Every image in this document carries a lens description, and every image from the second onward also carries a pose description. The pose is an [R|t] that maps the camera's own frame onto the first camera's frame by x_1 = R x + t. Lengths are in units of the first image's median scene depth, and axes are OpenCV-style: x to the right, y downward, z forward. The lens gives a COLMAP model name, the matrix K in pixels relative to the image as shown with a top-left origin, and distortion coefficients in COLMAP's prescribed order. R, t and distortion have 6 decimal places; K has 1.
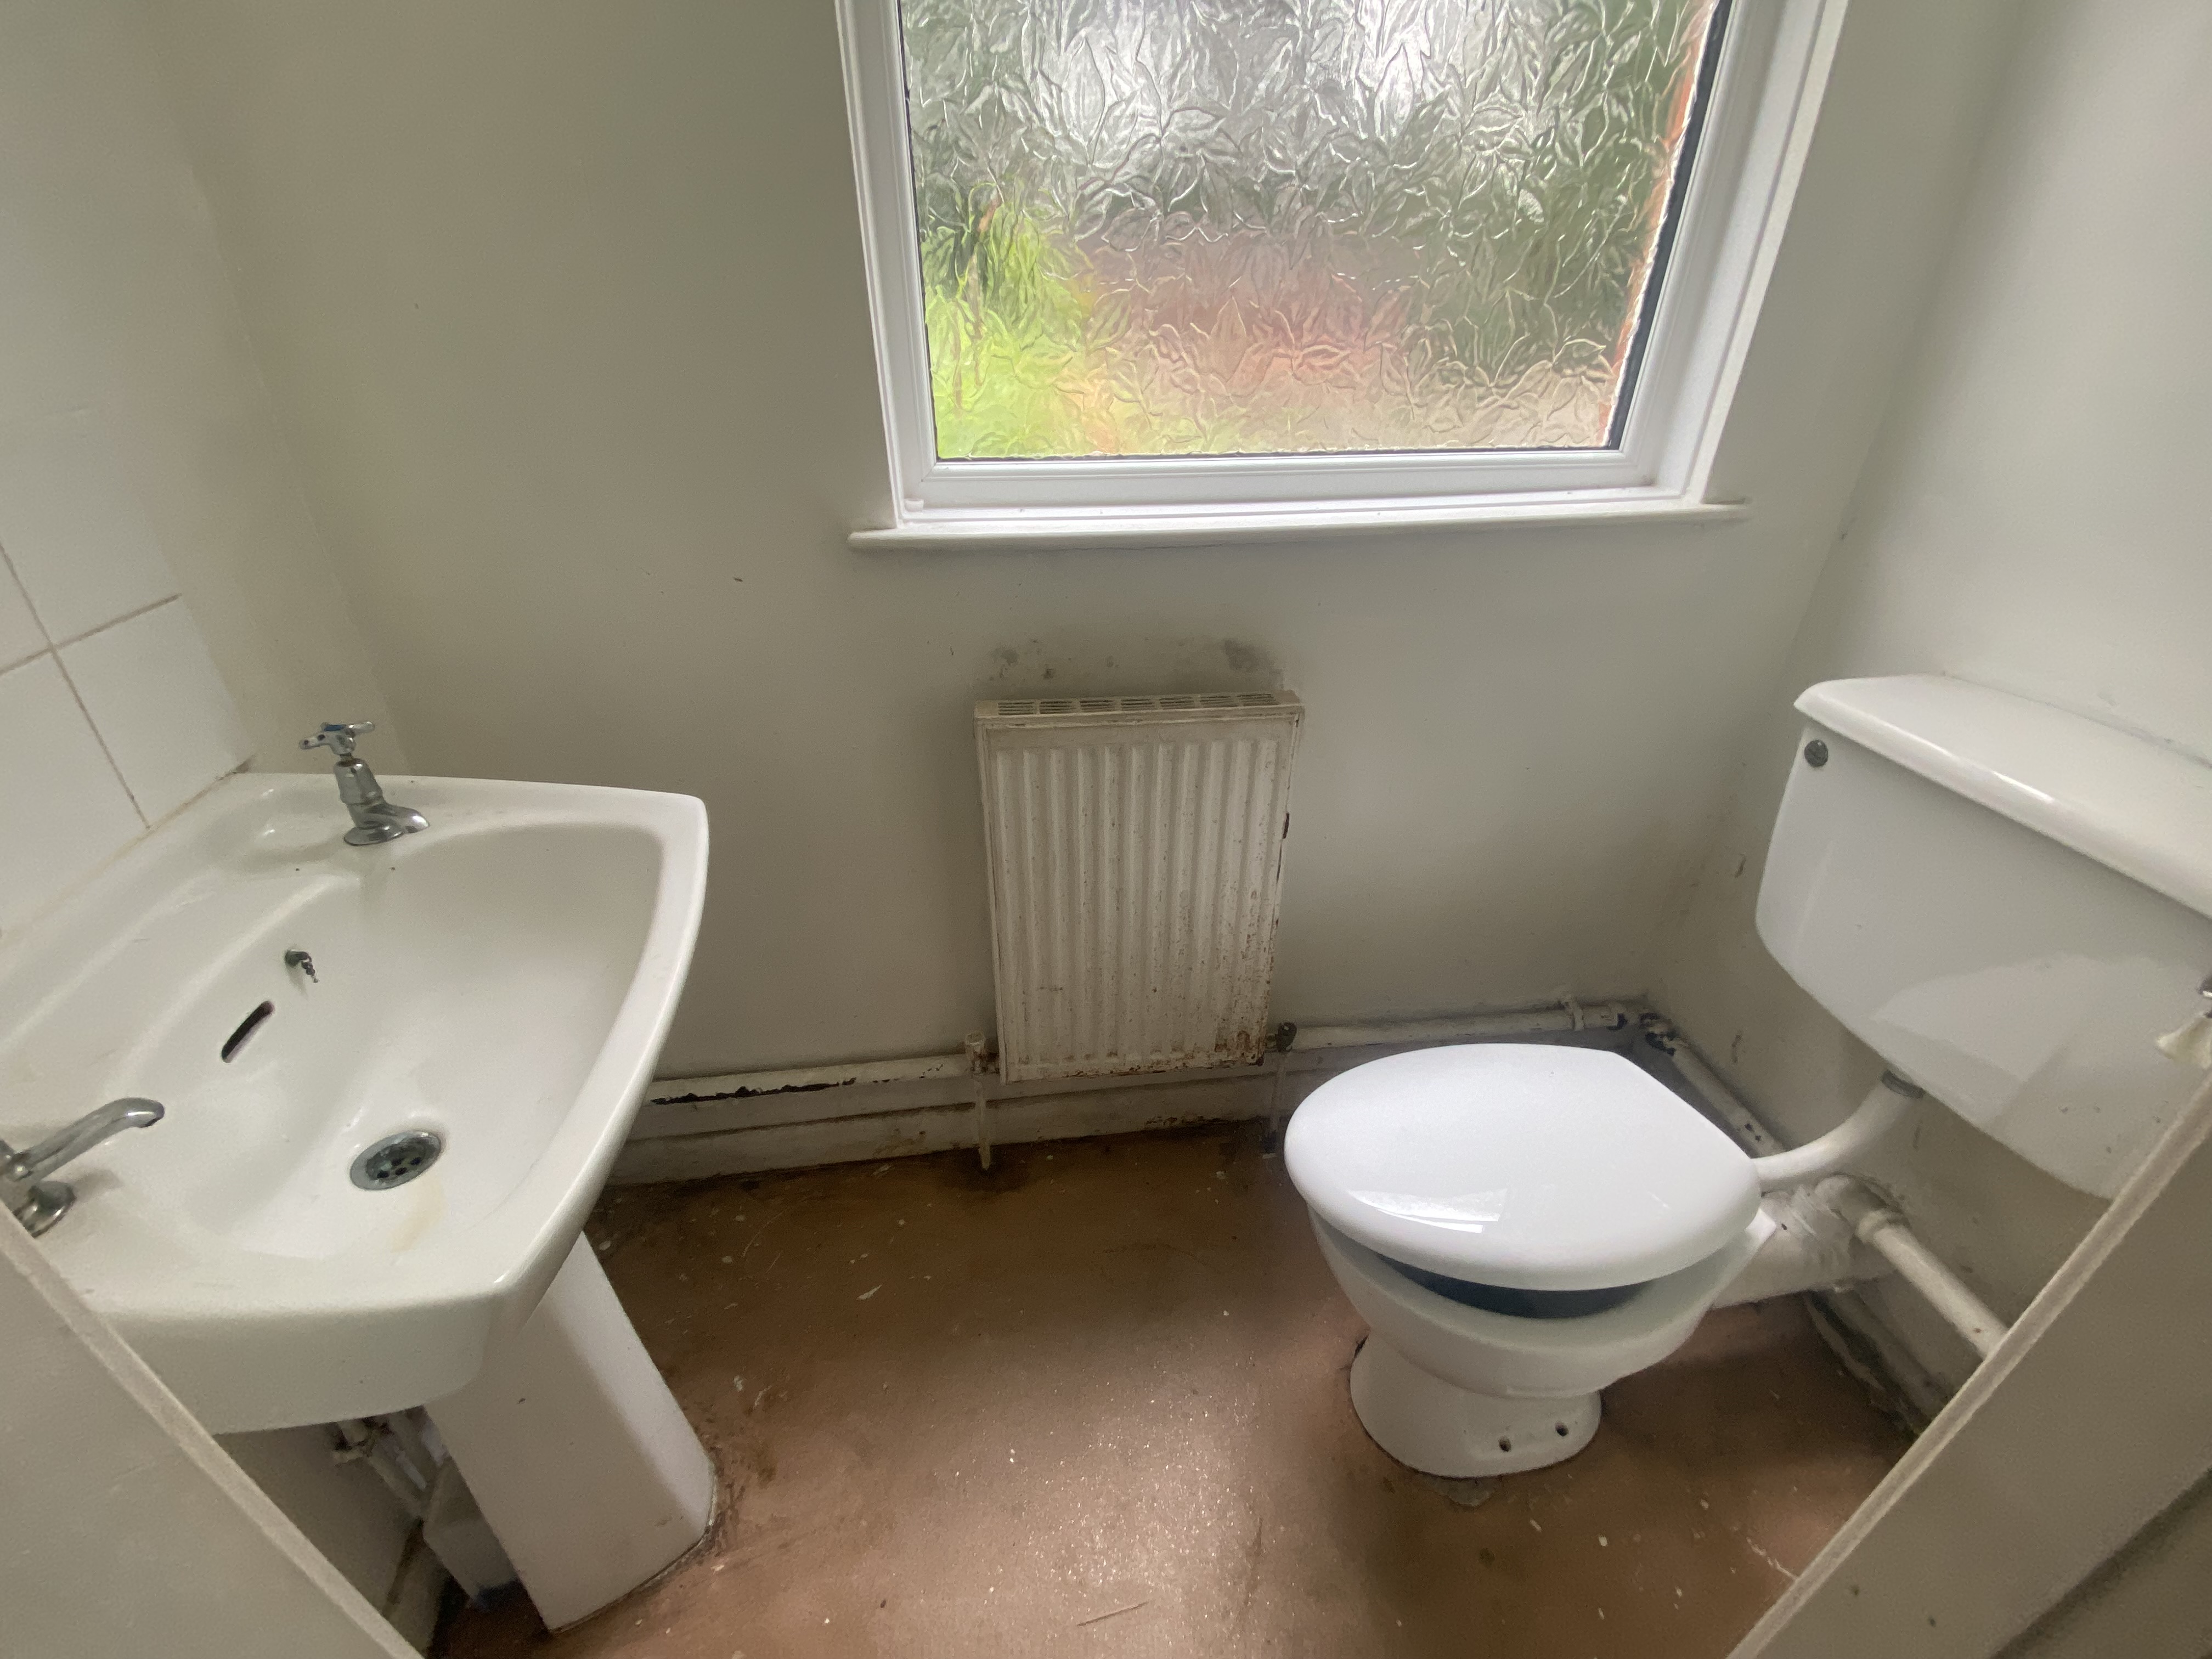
lens RADIAL K [[891.6, 0, 1106.0], [0, 891.6, 829.5], [0, 0, 1]] dist [0.018116, -0.022215]
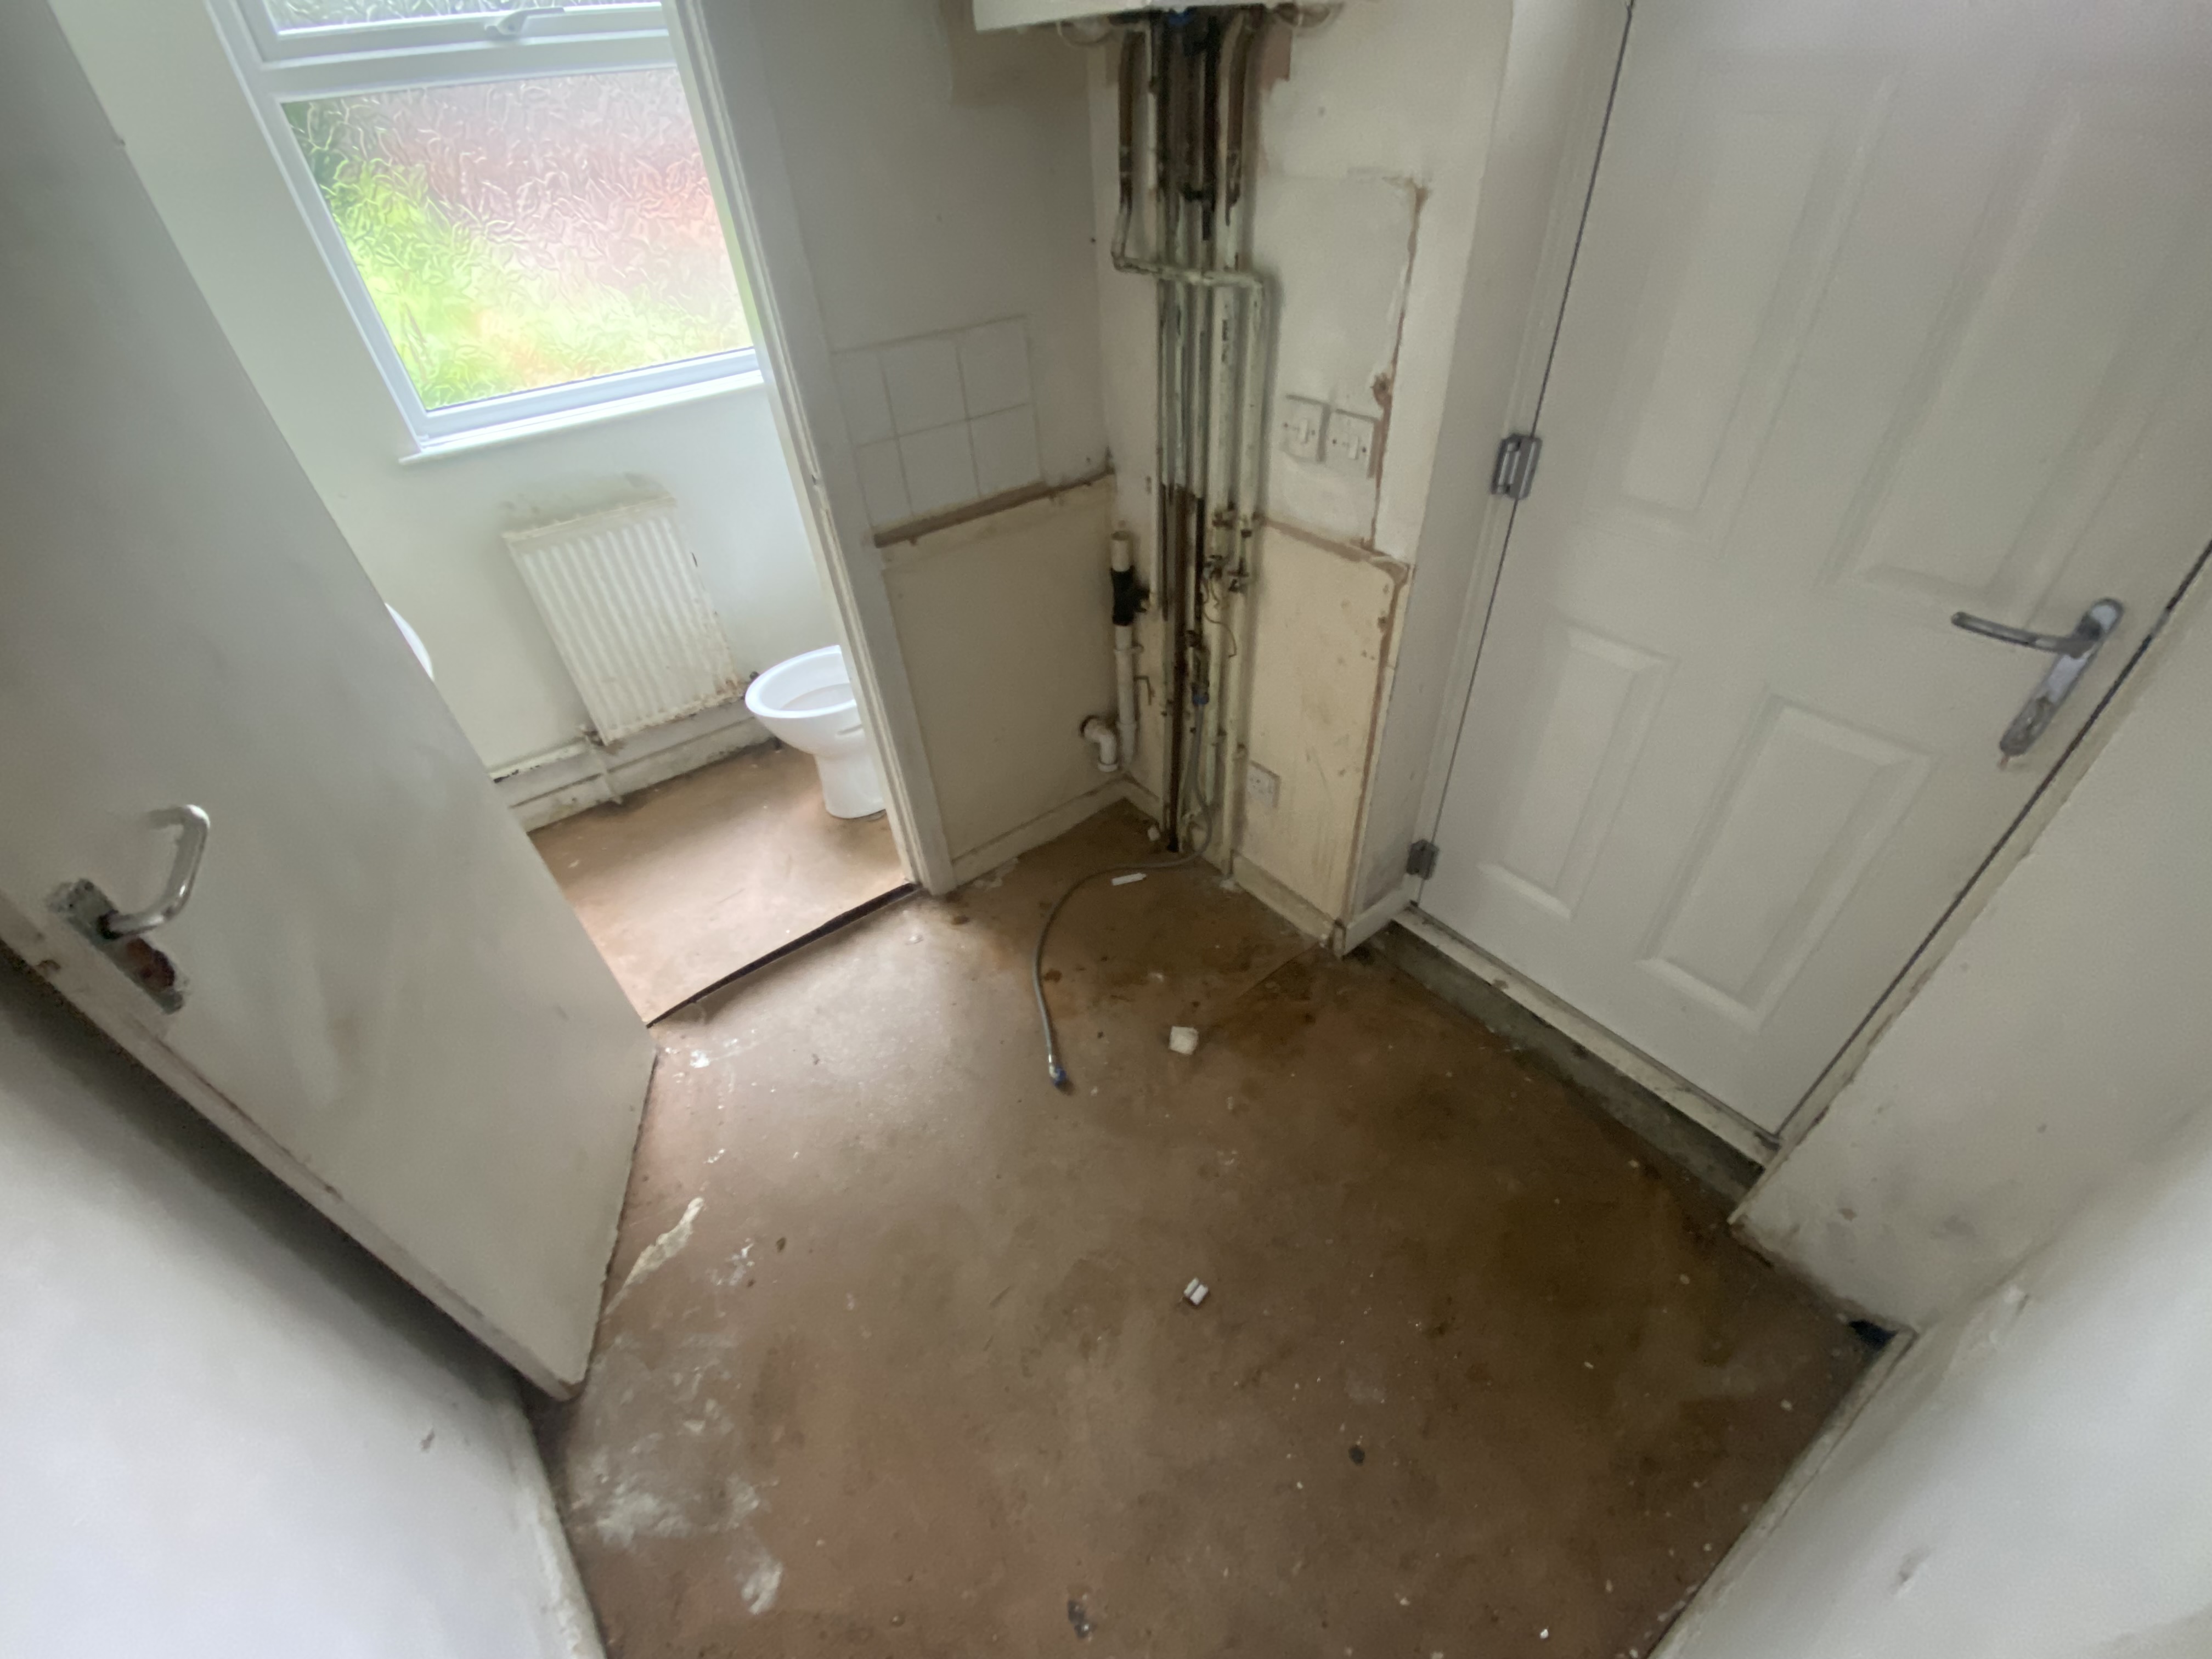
lens RADIAL K [[891.6, 0, 1106.0], [0, 891.6, 829.5], [0, 0, 1]] dist [0.018116, -0.022215]
pose [[0.870225, -0.353722, 0.342913, 0.098061], [0.293370, 0.931252, 0.216109, 0.391707], [-0.395781, -0.087463, 0.914170, -1.257331]]
